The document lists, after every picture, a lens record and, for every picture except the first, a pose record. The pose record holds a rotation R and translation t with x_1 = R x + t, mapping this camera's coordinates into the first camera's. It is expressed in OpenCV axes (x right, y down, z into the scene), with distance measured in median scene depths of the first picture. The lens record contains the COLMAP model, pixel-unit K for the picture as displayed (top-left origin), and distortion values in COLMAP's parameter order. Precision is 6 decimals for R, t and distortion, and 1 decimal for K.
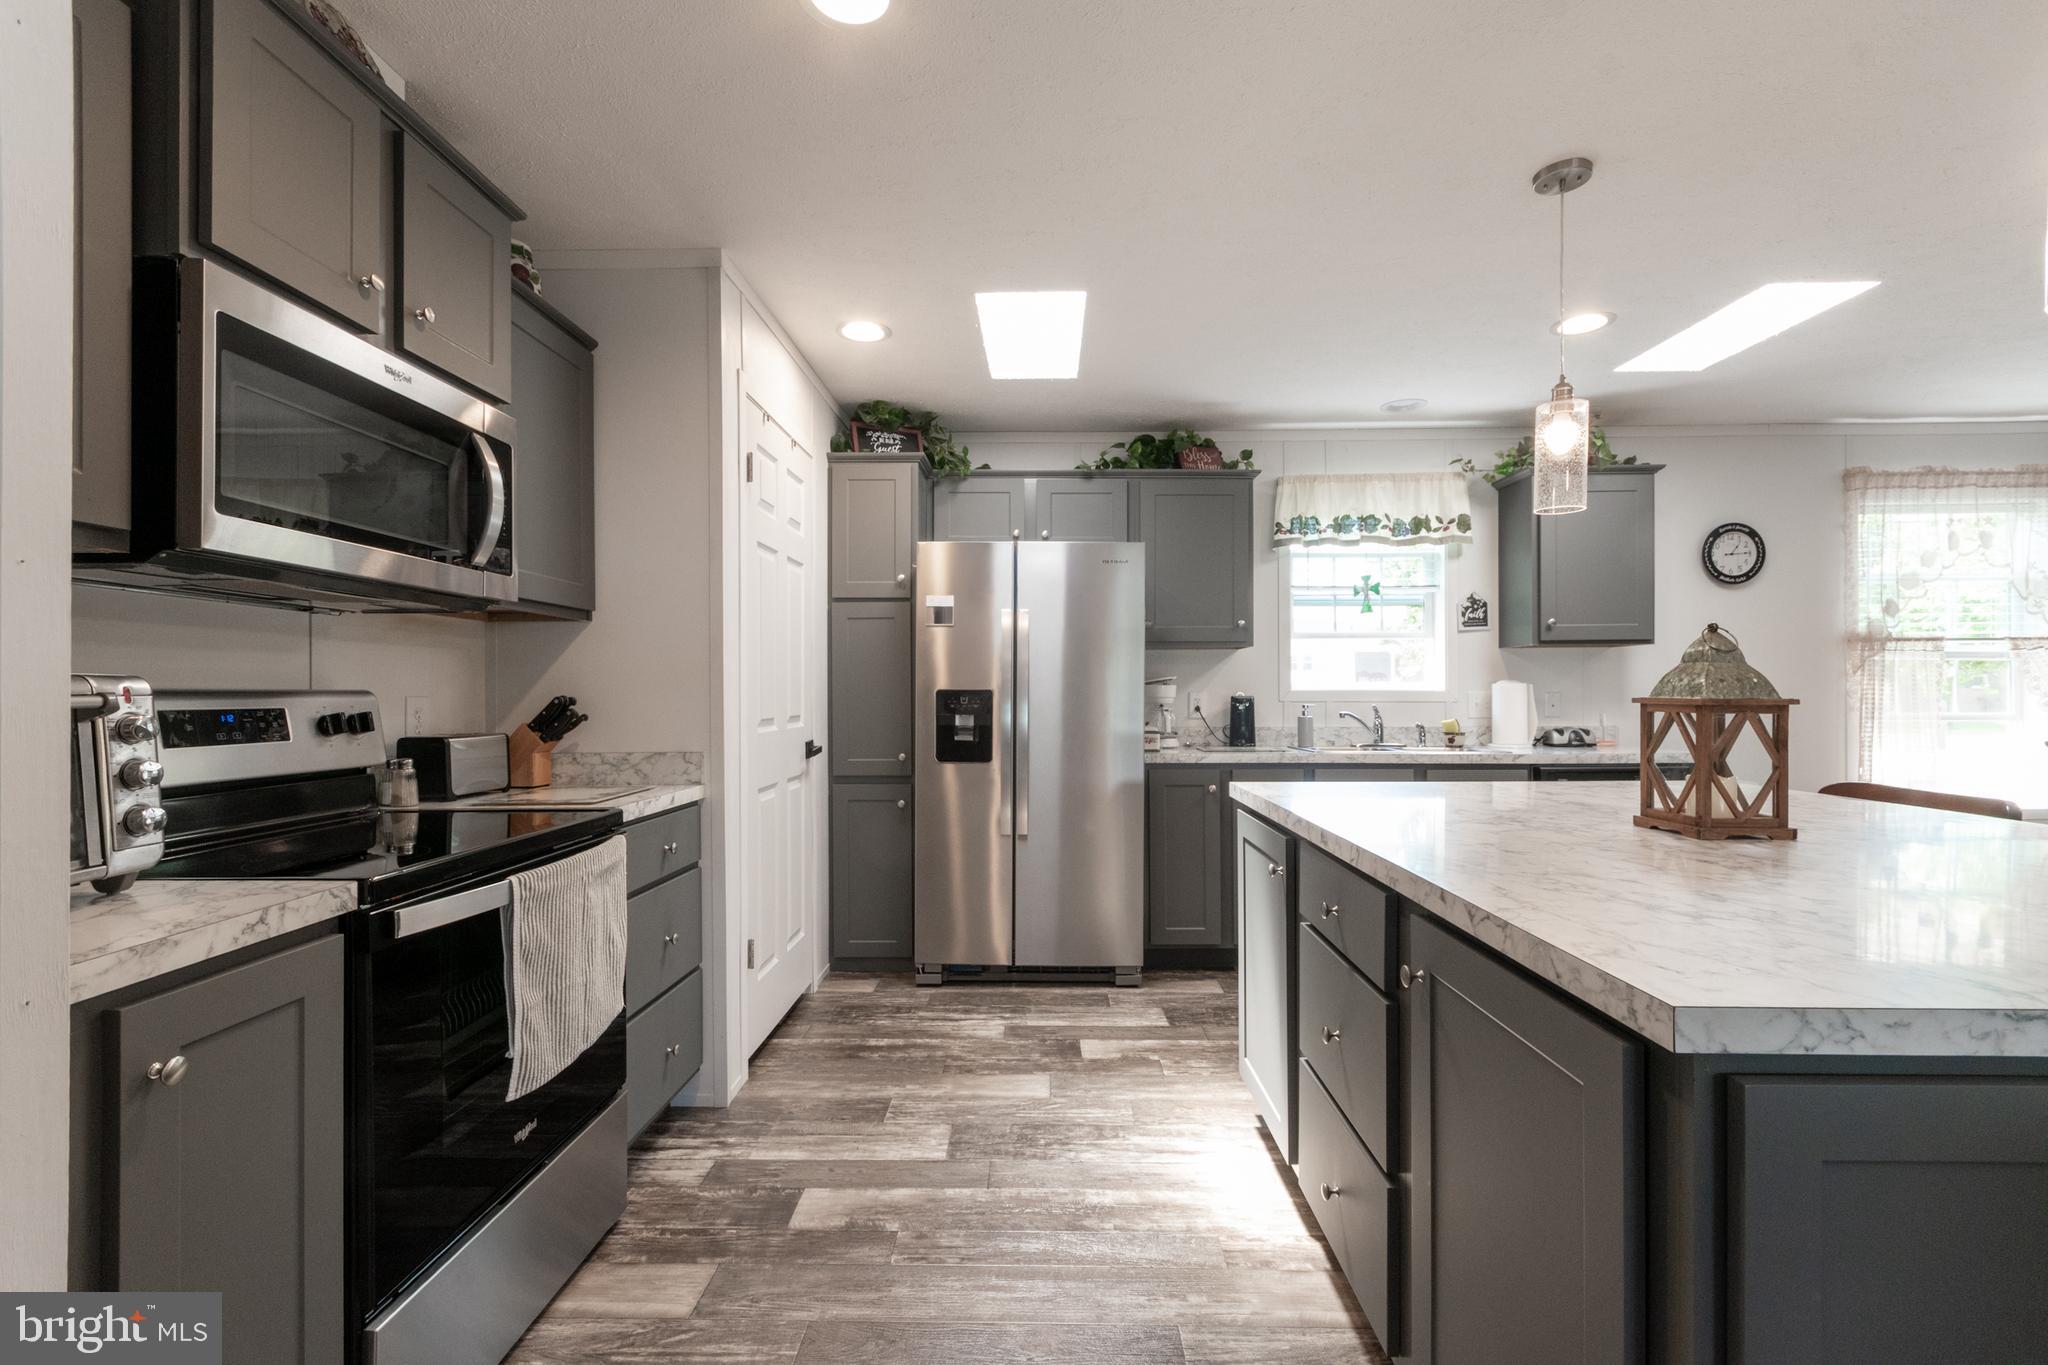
lens RADIAL K [[901.4, 0, 1022.9], [0, 901.4, 687.9], [0, 0, 1]] dist [0.004143, -0.001180]
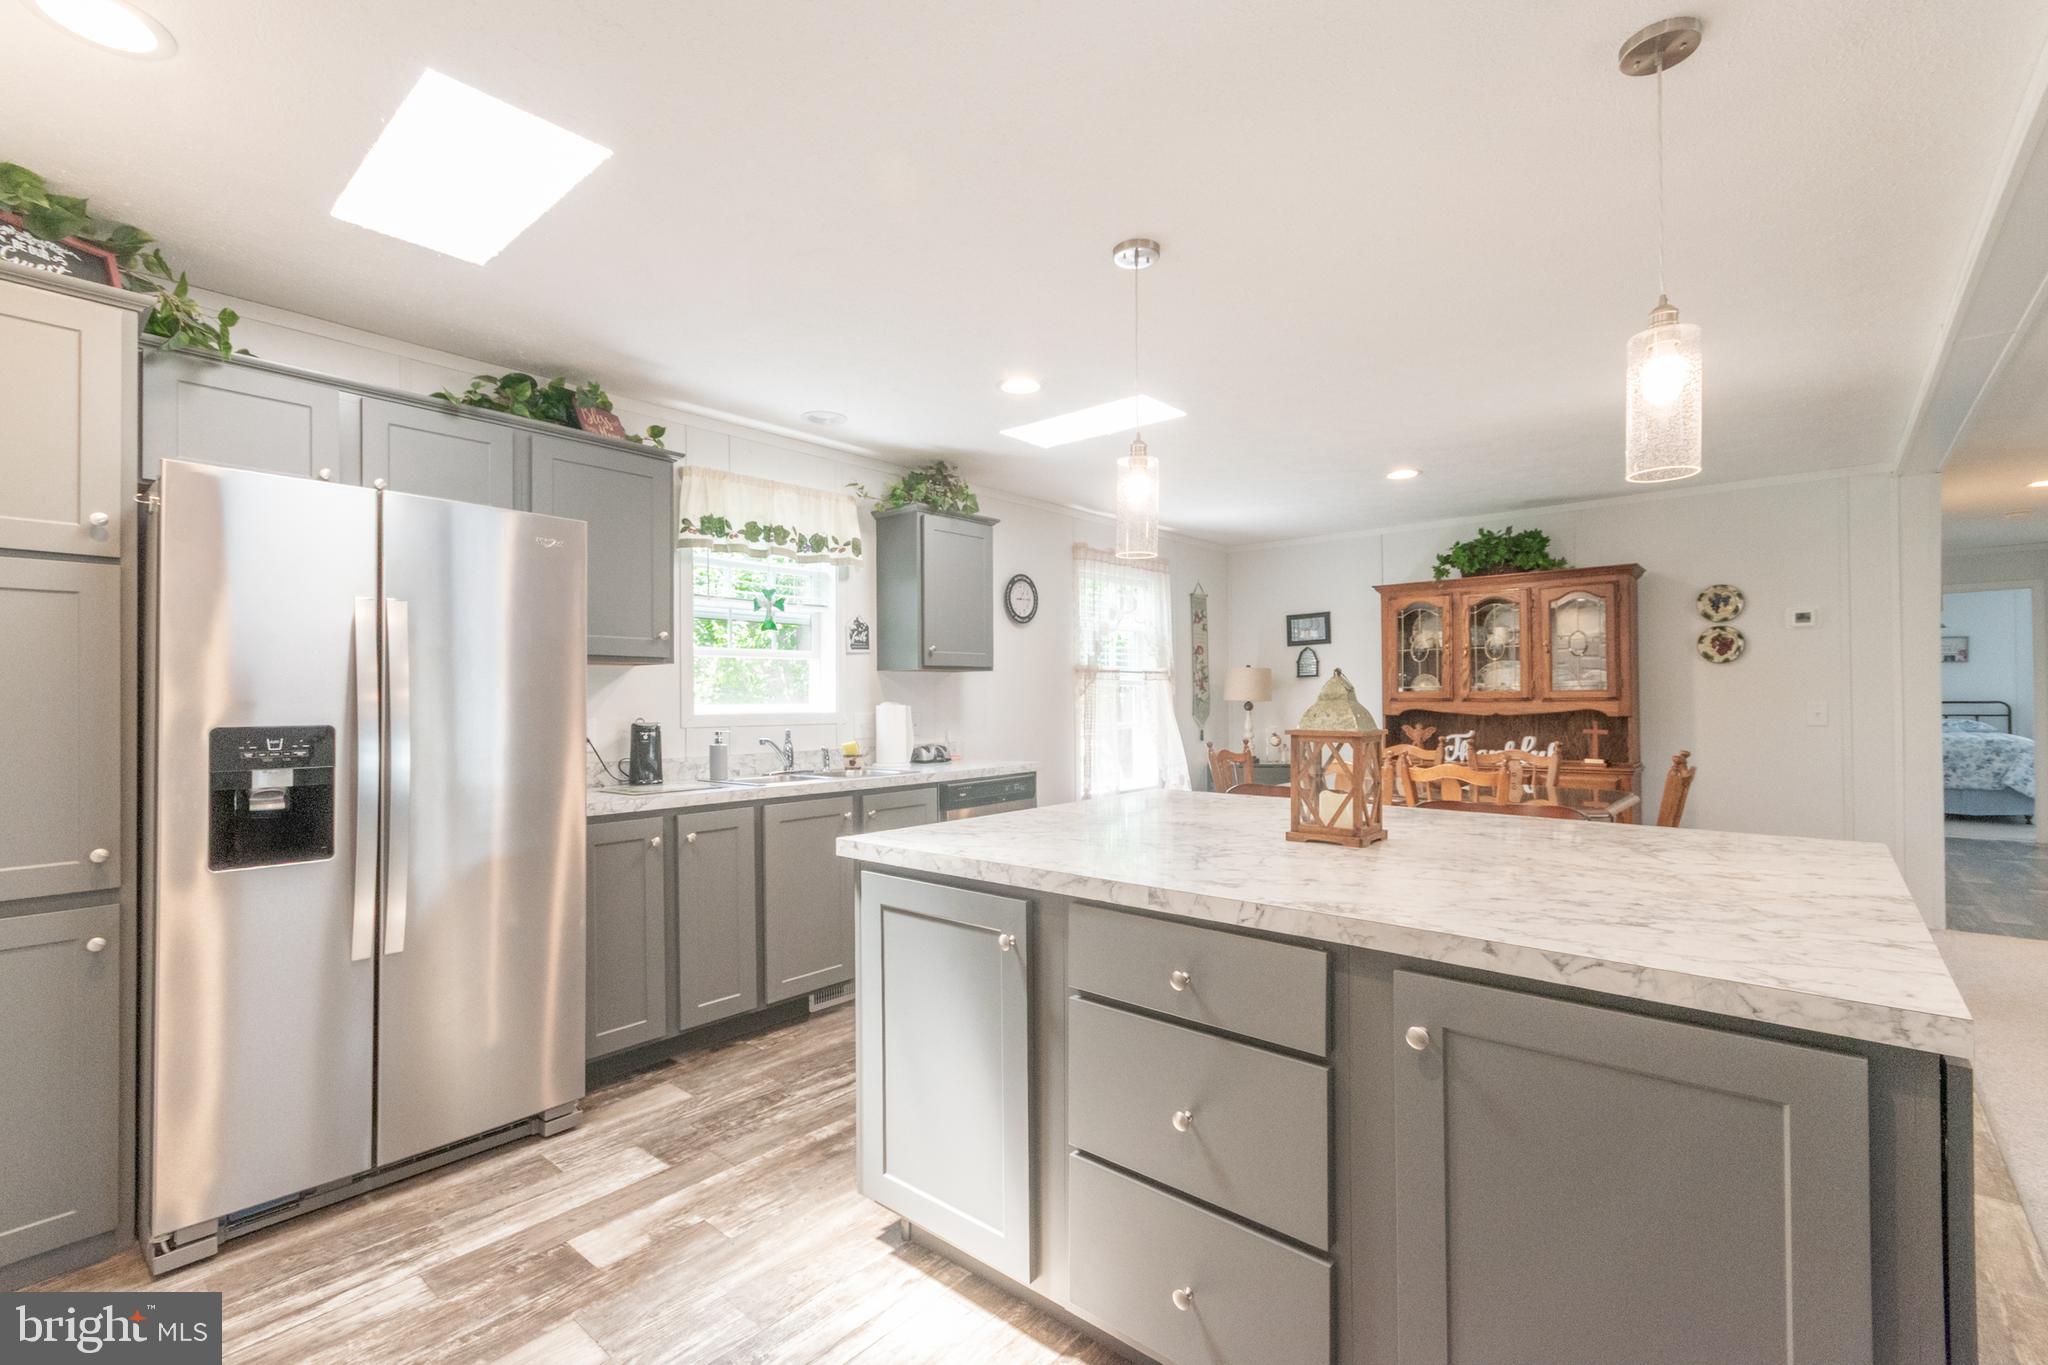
lens RADIAL K [[901.4, 0, 1017.3], [0, 901.4, 688.4], [0, 0, 1]] dist [0.004143, -0.001180]
pose [[0.636665, 0.005938, 0.771117, -0.183779], [0.002986, 0.999944, -0.010166, -0.013447], [-0.771134, 0.008775, 0.636612, 0.224902]]
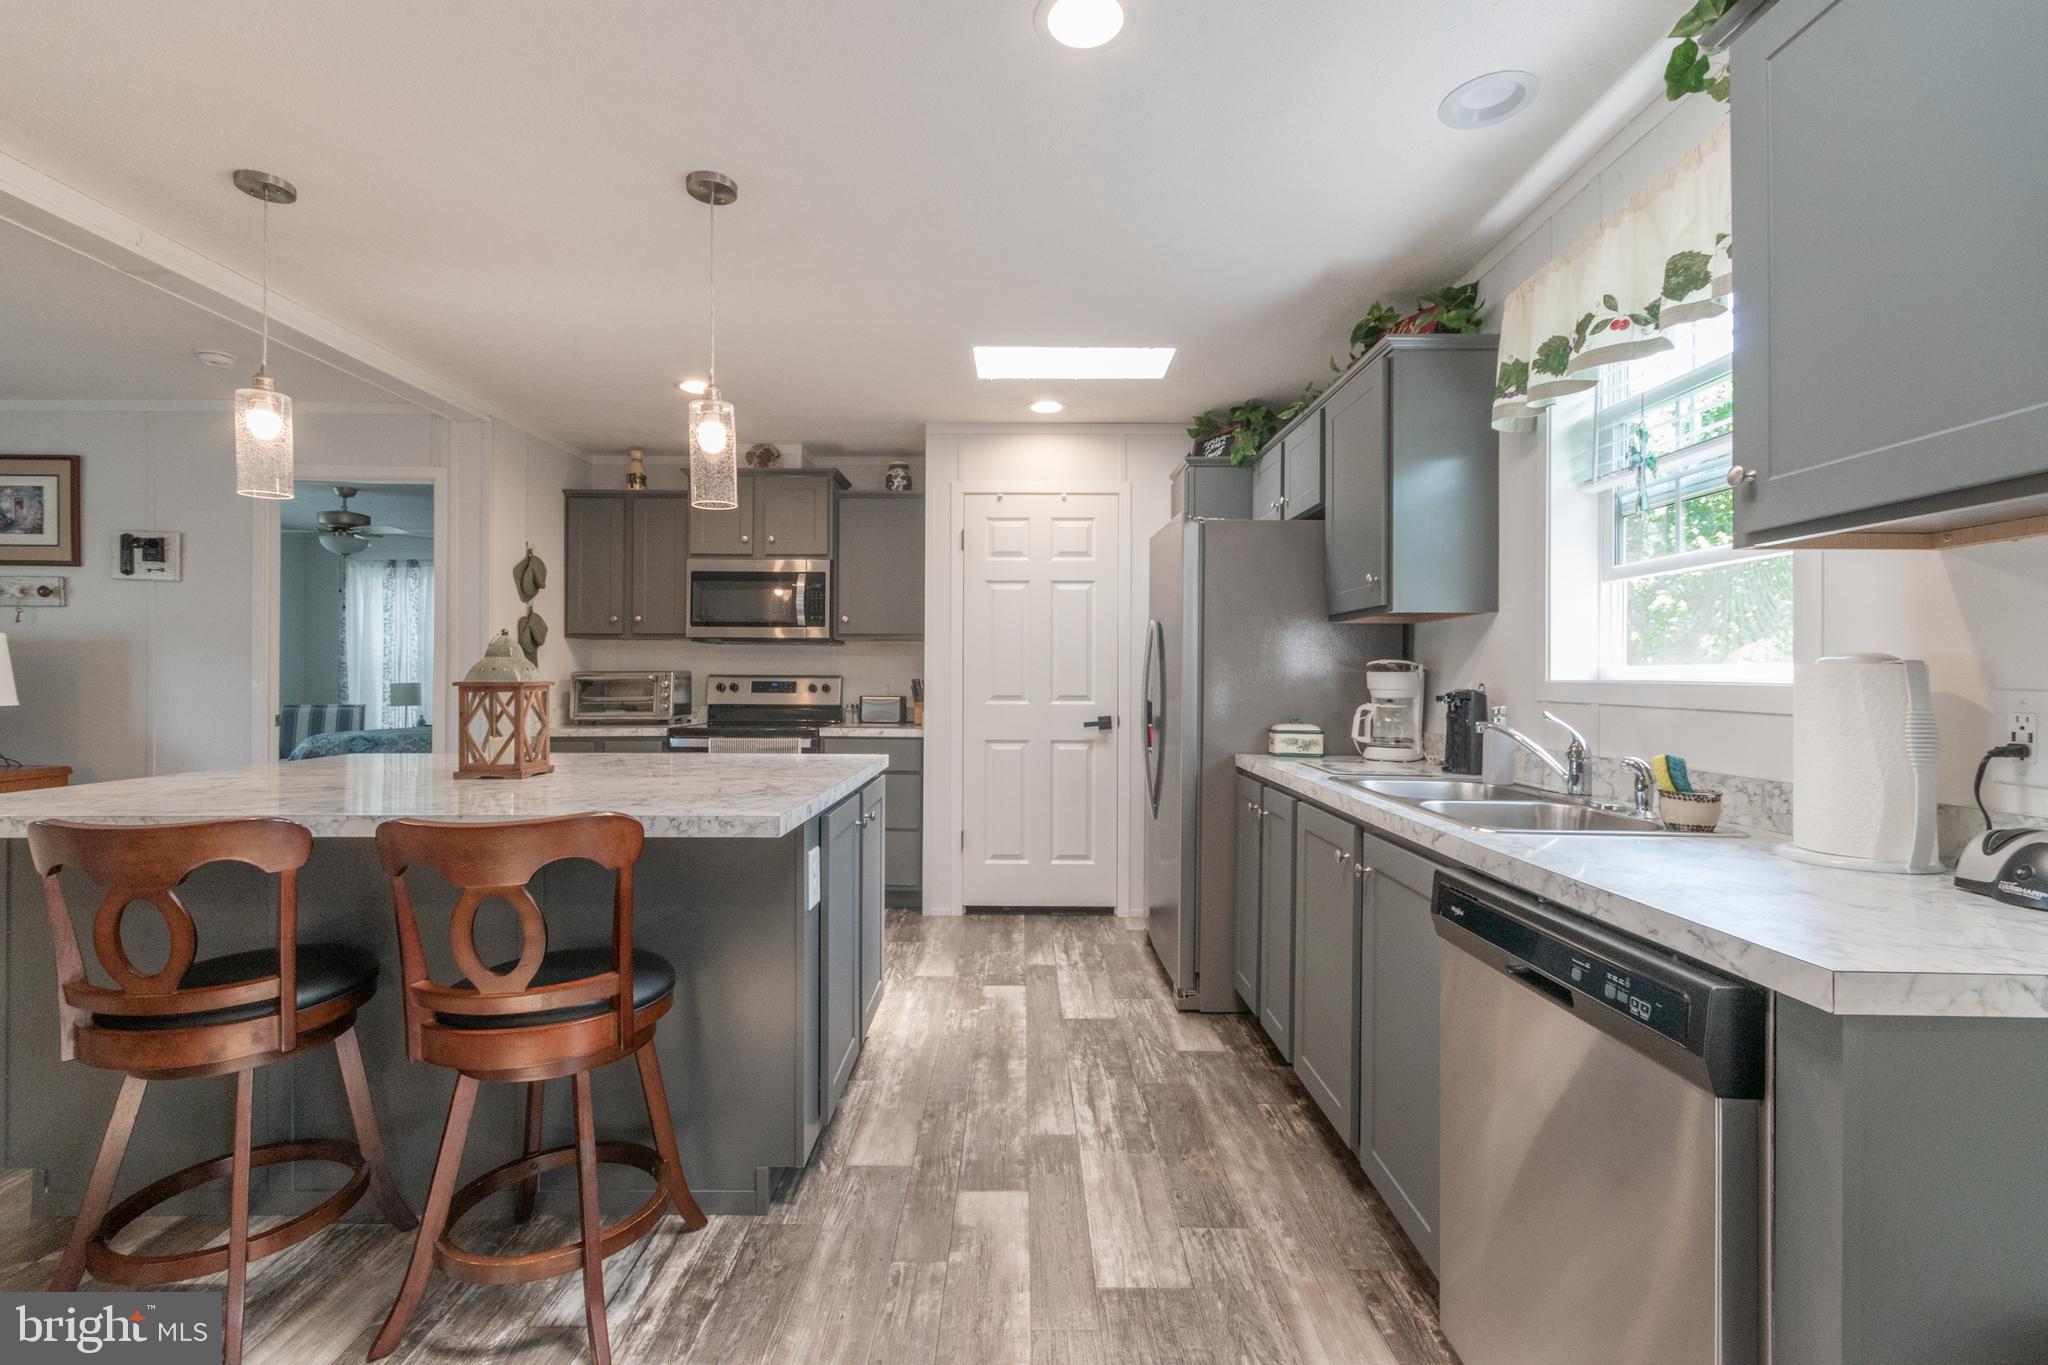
lens RADIAL K [[901.4, 0, 1021.3], [0, 901.4, 676.4], [0, 0, 1]] dist [0.004143, -0.001180]
pose [[0.022311, 0.001085, -0.999750, 0.886709], [-0.003017, 0.999995, 0.001018, 0.000460], [0.999747, 0.002993, 0.022314, 0.719570]]
